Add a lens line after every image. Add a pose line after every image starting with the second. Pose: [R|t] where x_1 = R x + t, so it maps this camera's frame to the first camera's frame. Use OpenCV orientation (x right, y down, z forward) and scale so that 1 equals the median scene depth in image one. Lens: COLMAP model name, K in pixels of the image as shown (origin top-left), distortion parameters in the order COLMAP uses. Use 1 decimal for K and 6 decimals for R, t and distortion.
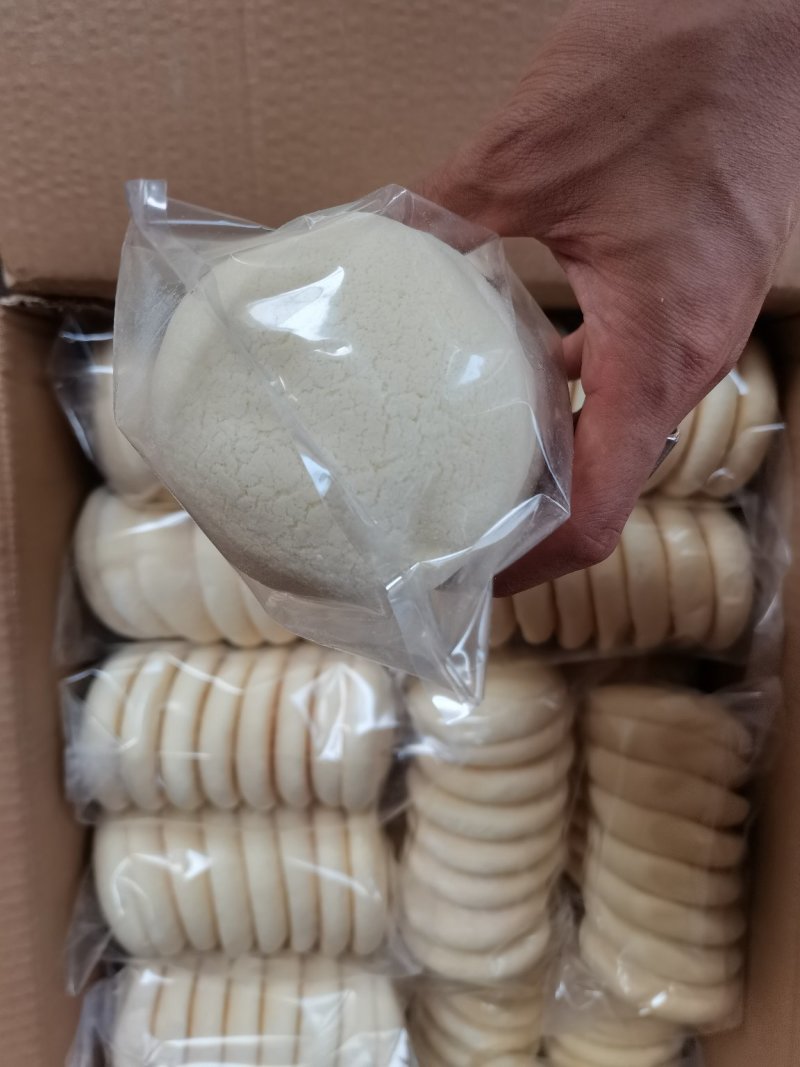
lens RADIAL K [[793.2, 0, 393.9], [0, 793.2, 527.5], [0, 0, 1]] dist [-0.004238, -0.028282]
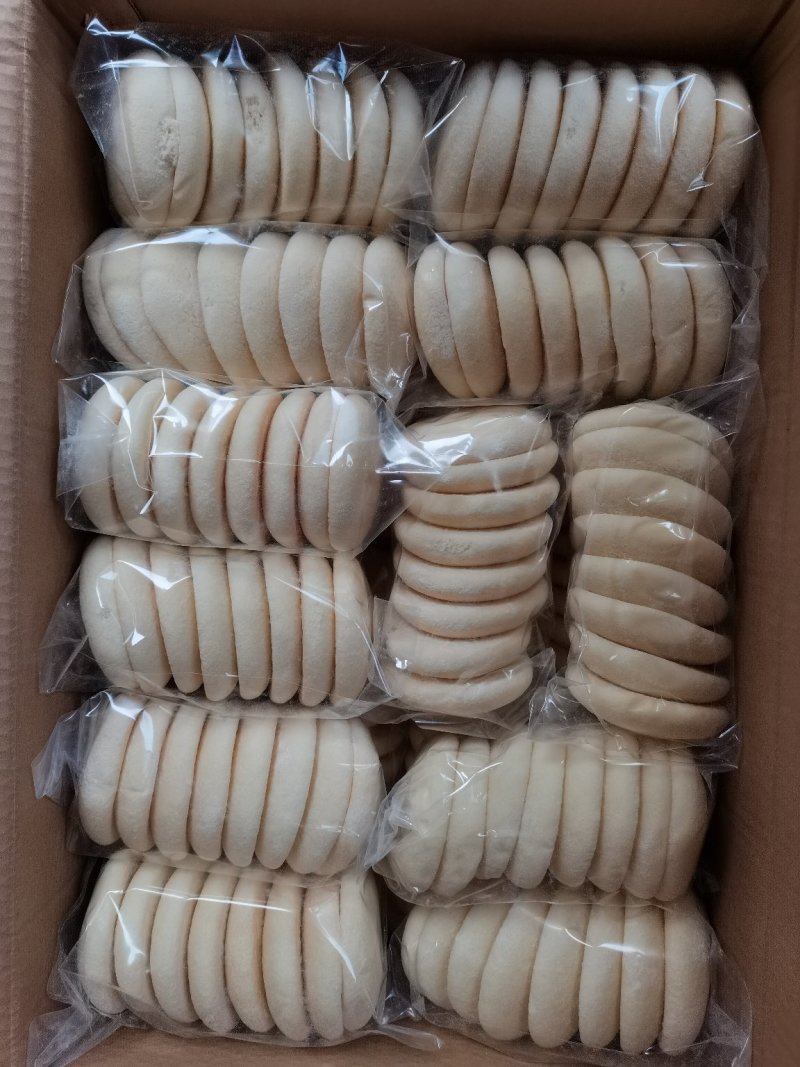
lens RADIAL K [[793.2, 0, 399.9], [0, 793.2, 533.3], [0, 0, 1]] dist [-0.004238, -0.028282]
pose [[0.999501, 0.031493, 0.002400, 0.023894], [-0.031149, 0.995441, -0.090155, 0.451637], [-0.005229, 0.090035, 0.995925, -0.009326]]
